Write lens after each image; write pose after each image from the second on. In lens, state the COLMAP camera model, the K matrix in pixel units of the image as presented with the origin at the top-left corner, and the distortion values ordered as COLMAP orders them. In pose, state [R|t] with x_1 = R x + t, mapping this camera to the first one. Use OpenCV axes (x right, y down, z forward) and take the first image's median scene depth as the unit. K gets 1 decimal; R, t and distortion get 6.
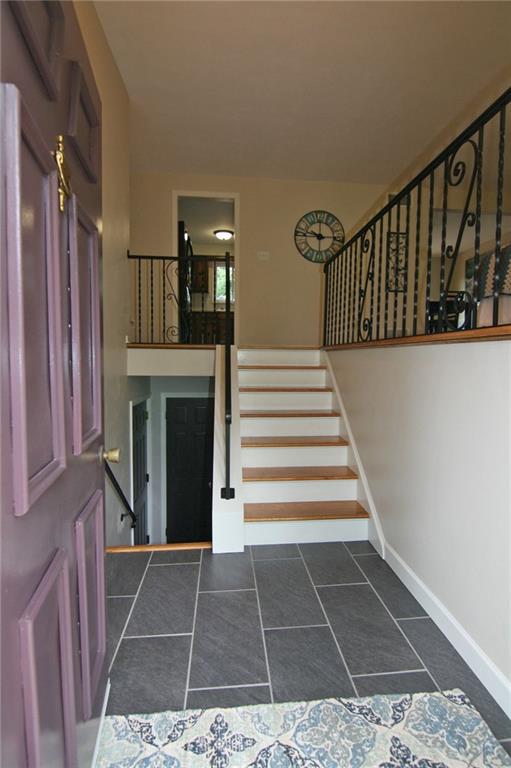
lens RADIAL K [[396.3, 0, 255.9], [0, 396.3, 385.4], [0, 0, 1]] dist [-0.016551, -0.002254]
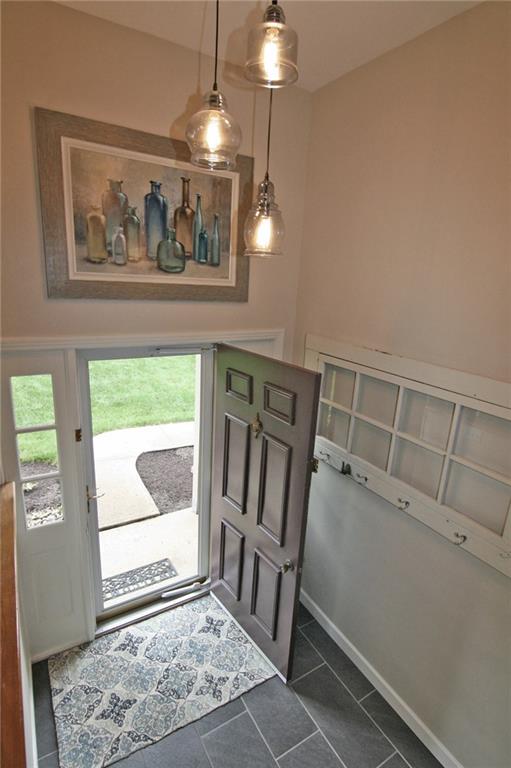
lens RADIAL K [[396.3, 0, 257.1], [0, 396.3, 383.1], [0, 0, 1]] dist [-0.016551, -0.002254]
pose [[-0.891321, 0.066702, -0.448440, 0.470078], [-0.092713, 0.941399, 0.324303, -1.136714], [0.443792, 0.330634, -0.832904, 2.123379]]
